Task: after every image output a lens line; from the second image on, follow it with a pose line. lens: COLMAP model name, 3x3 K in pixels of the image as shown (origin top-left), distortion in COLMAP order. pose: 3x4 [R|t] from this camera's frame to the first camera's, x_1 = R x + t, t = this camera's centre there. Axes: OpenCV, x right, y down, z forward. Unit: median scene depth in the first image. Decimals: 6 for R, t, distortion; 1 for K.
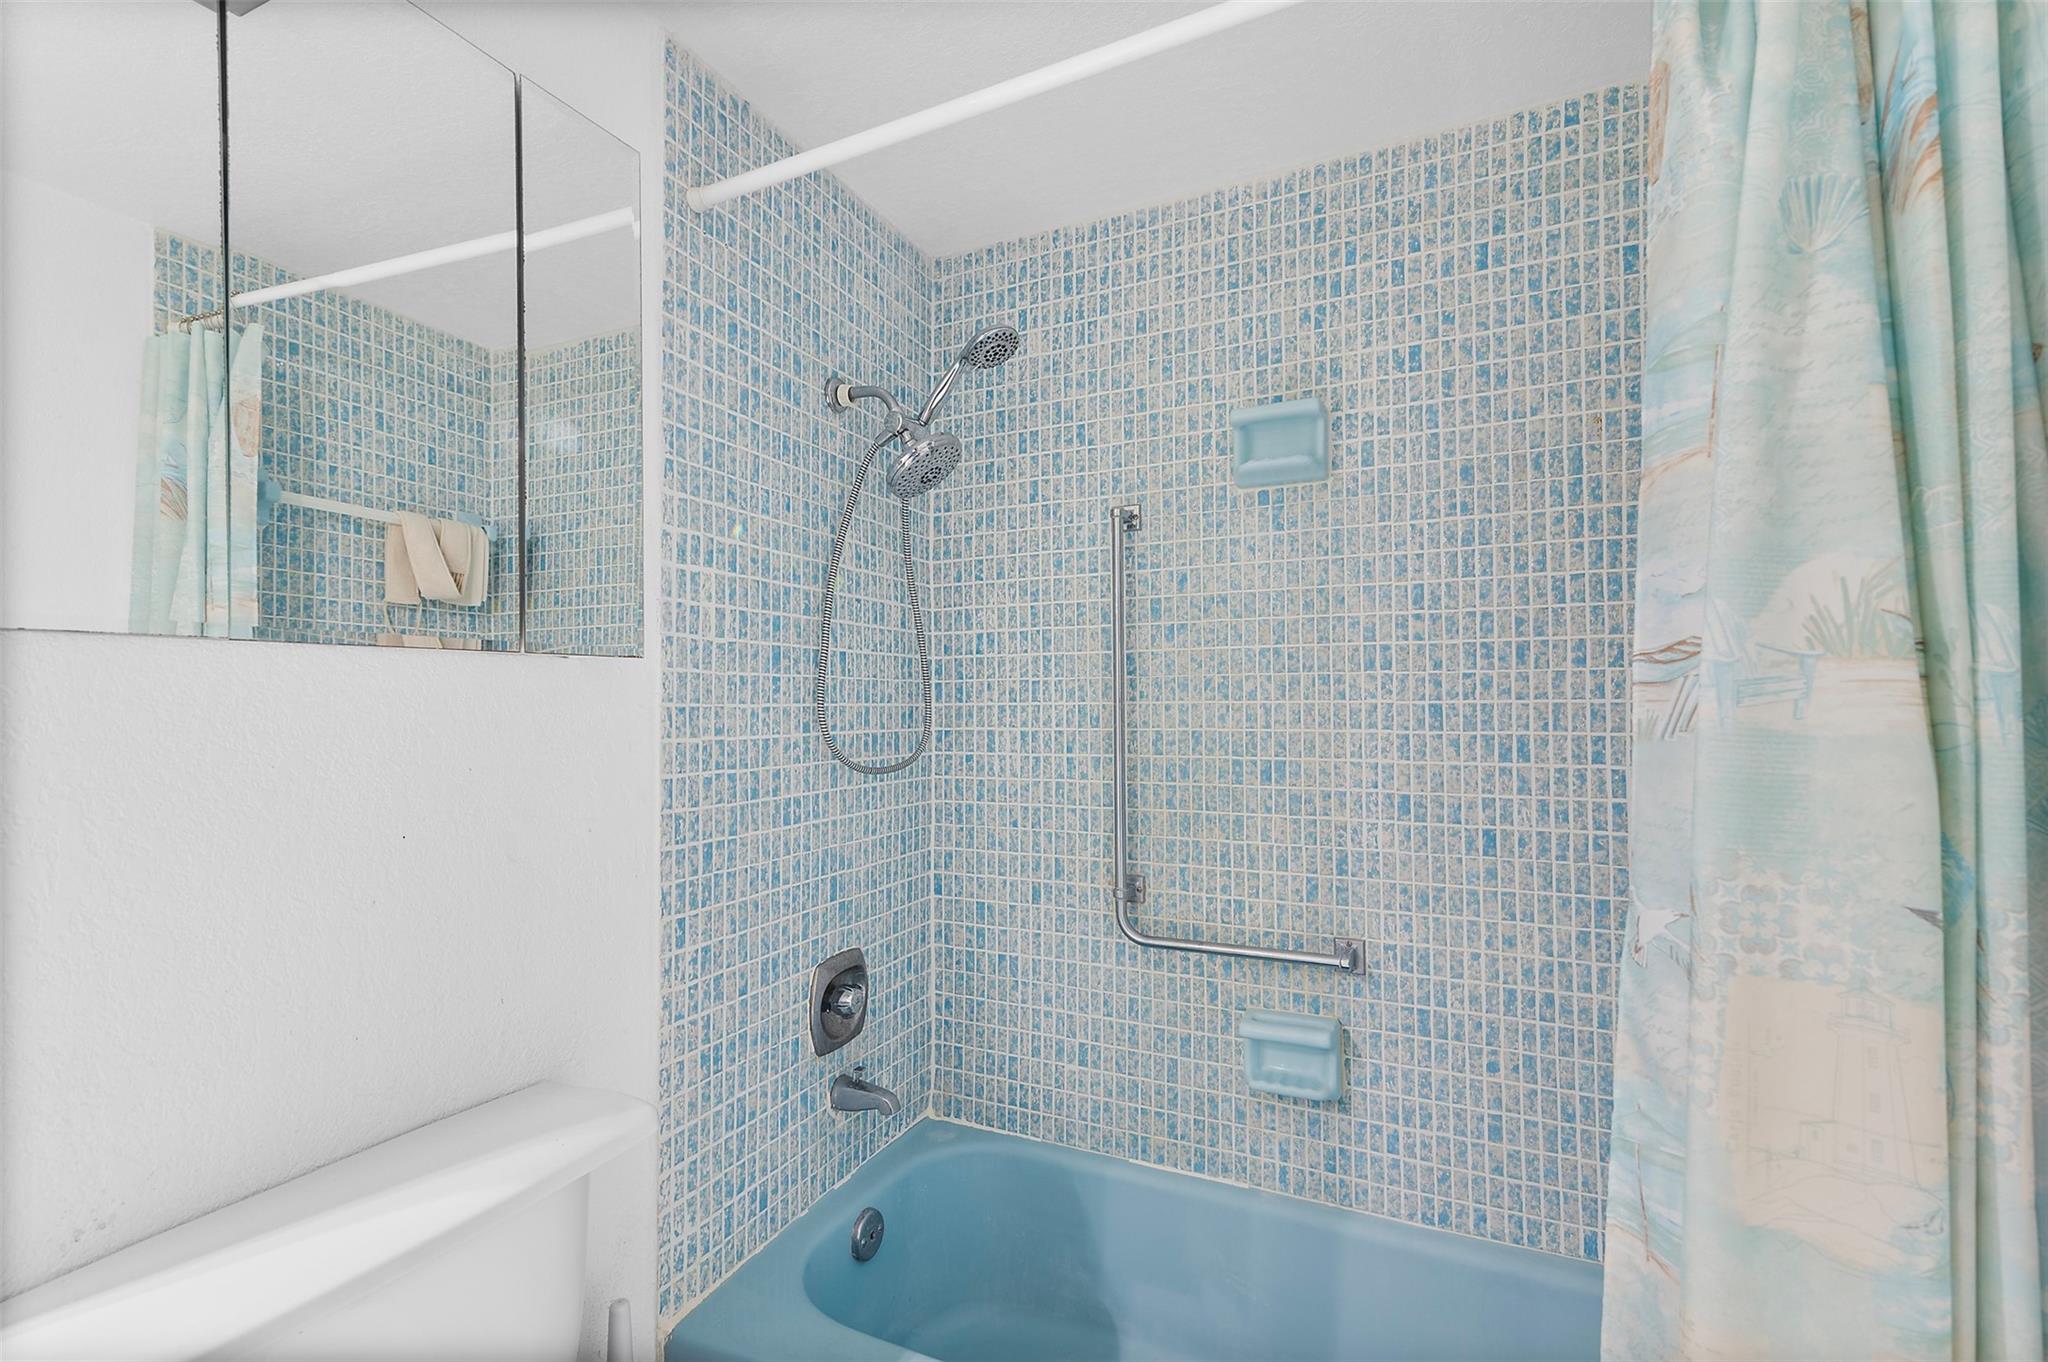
lens RADIAL K [[924.4, 0, 1032.1], [0, 924.4, 683.5], [0, 0, 1]] dist [0.005963, -0.000394]
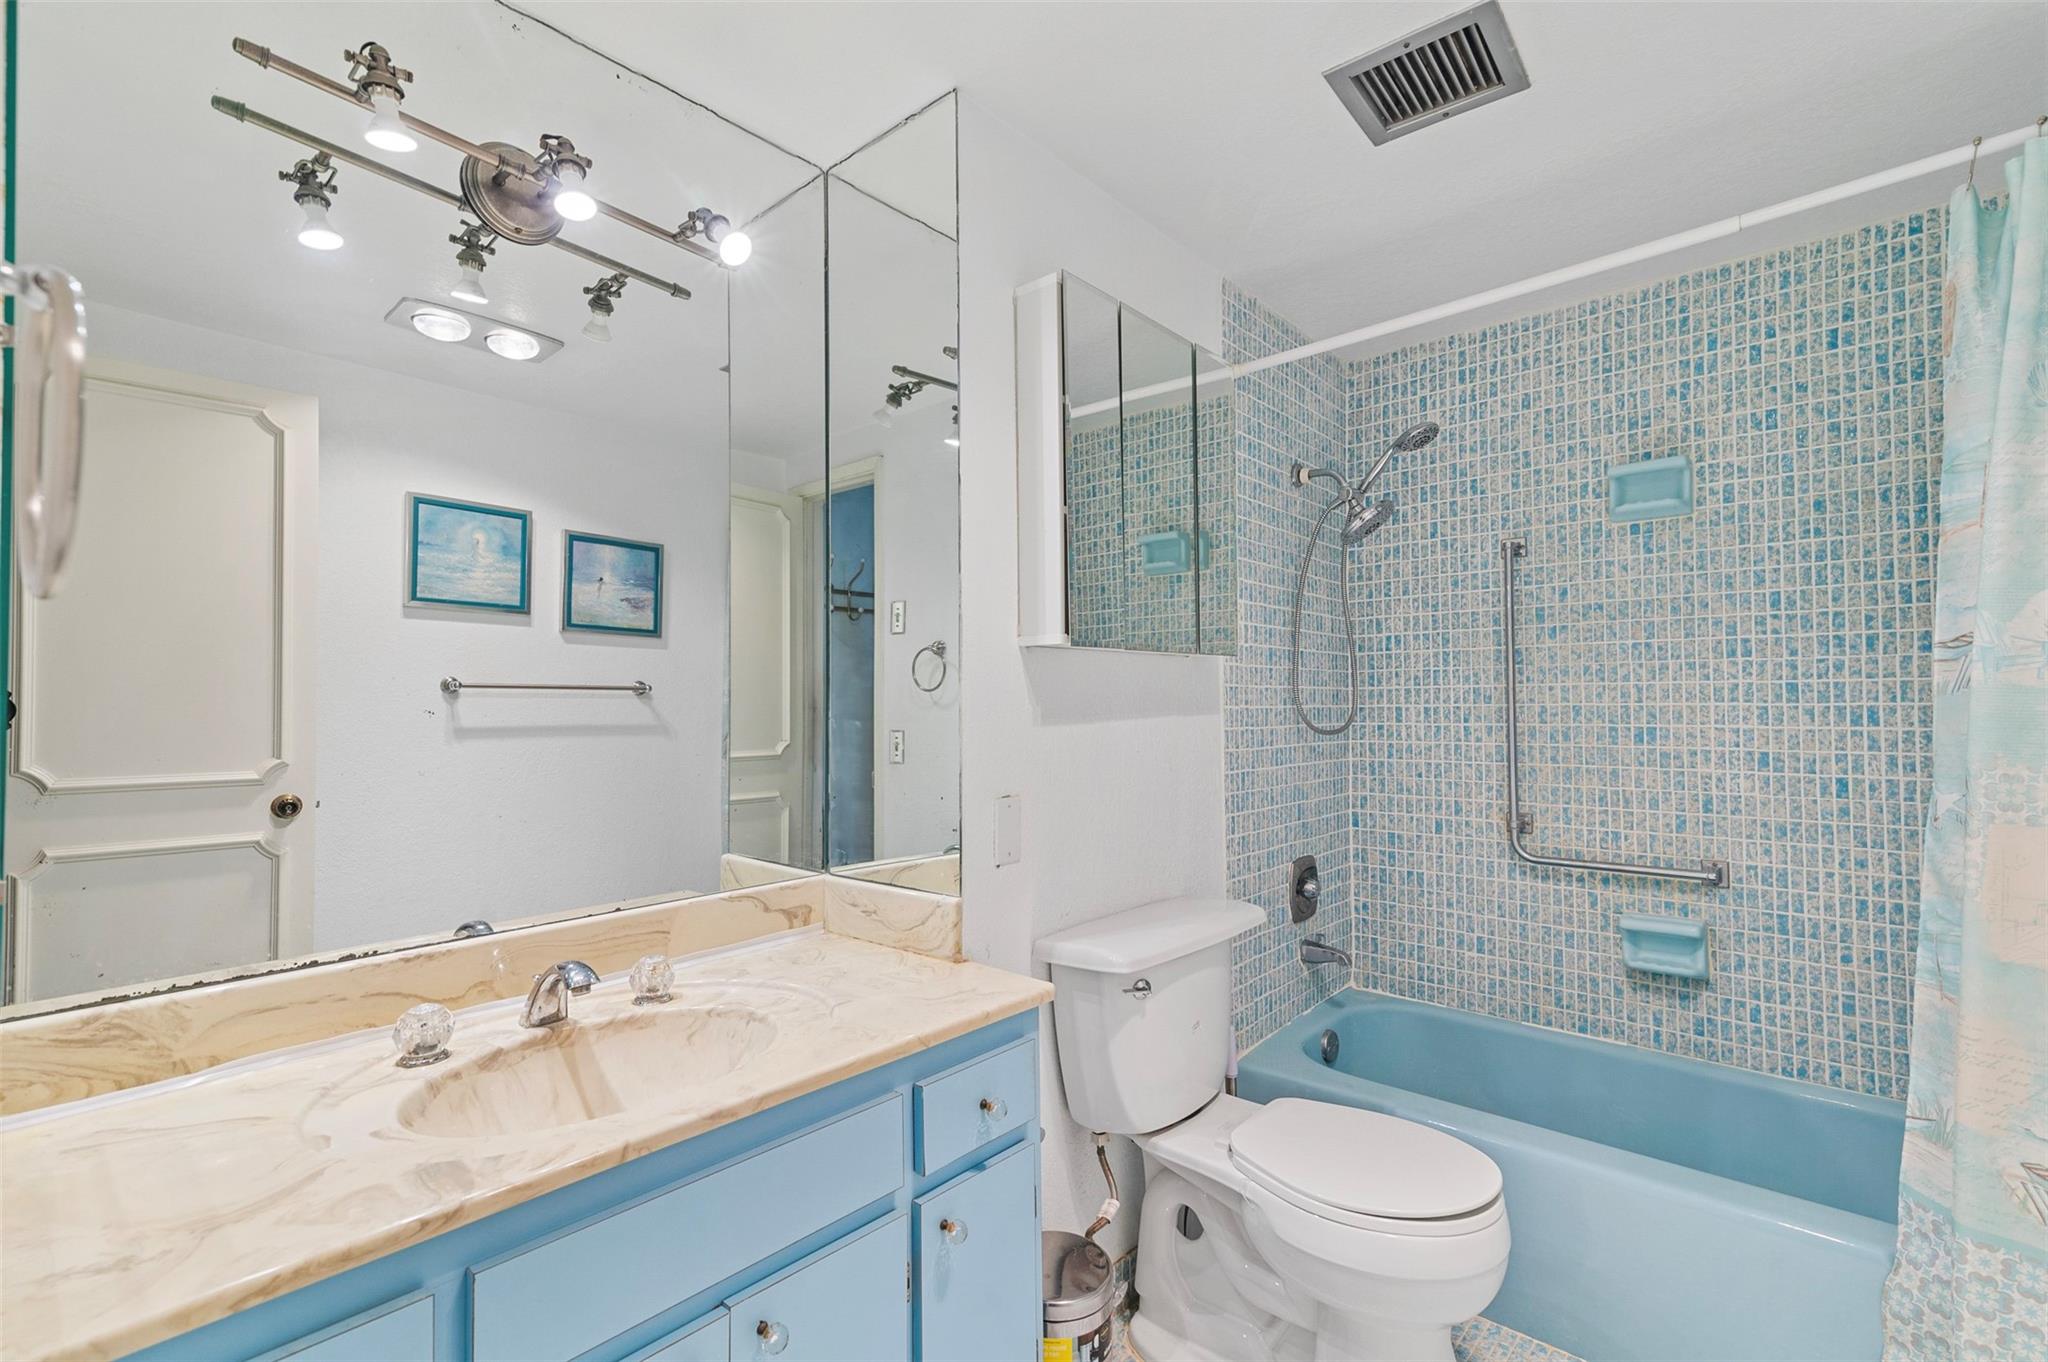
lens RADIAL K [[924.4, 0, 1011.0], [0, 924.4, 685.0], [0, 0, 1]] dist [0.005963, -0.000394]
pose [[0.957803, -0.007119, -0.287337, -0.238103], [0.007821, 0.999969, 0.001296, 0.014738], [0.287319, -0.003489, 0.957829, -0.559245]]
